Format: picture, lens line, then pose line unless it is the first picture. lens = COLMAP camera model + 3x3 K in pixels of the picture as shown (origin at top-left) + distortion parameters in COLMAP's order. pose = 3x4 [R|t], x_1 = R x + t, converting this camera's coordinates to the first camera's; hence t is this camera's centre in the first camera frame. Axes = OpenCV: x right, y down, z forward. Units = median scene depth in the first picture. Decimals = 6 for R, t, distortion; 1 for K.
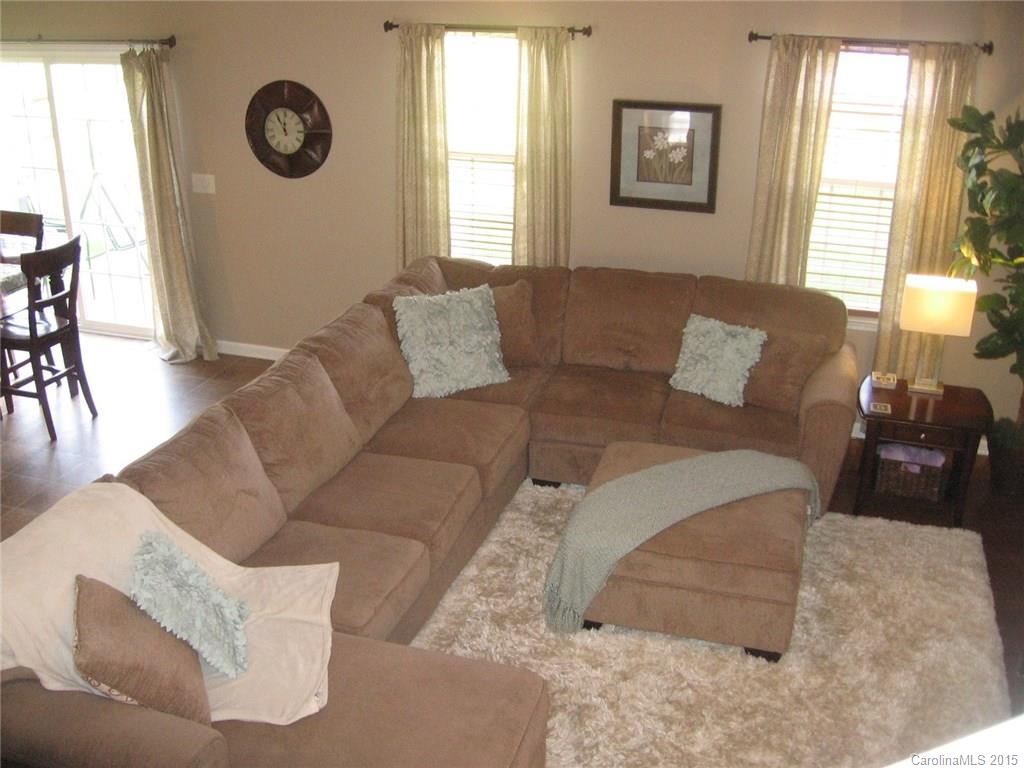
lens RADIAL K [[1095.3, 0, 512.0], [0, 1095.3, 384.0], [0, 0, 1]] dist [-0.123744, 0.023511]
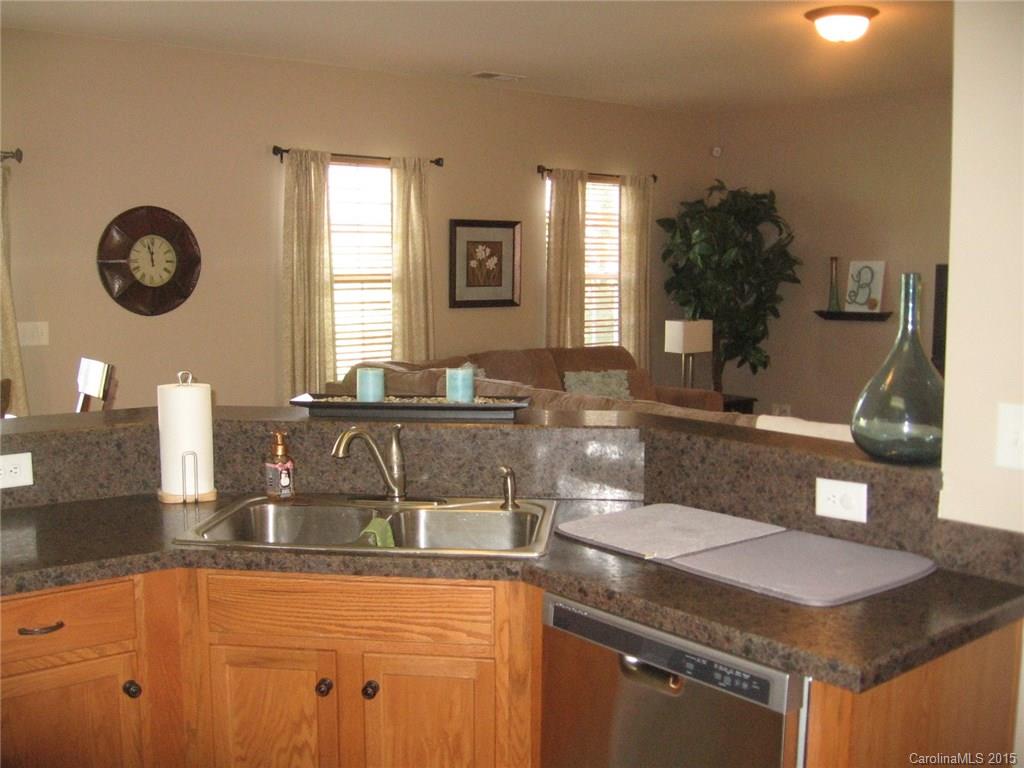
lens RADIAL K [[1095.3, 0, 512.0], [0, 1095.3, 384.0], [0, 0, 1]] dist [-0.123744, 0.023511]
pose [[0.501008, -0.089410, 0.860812, -0.890126], [0.325619, 0.941037, -0.091773, 0.043894], [-0.801850, 0.326276, 0.500580, 0.366632]]
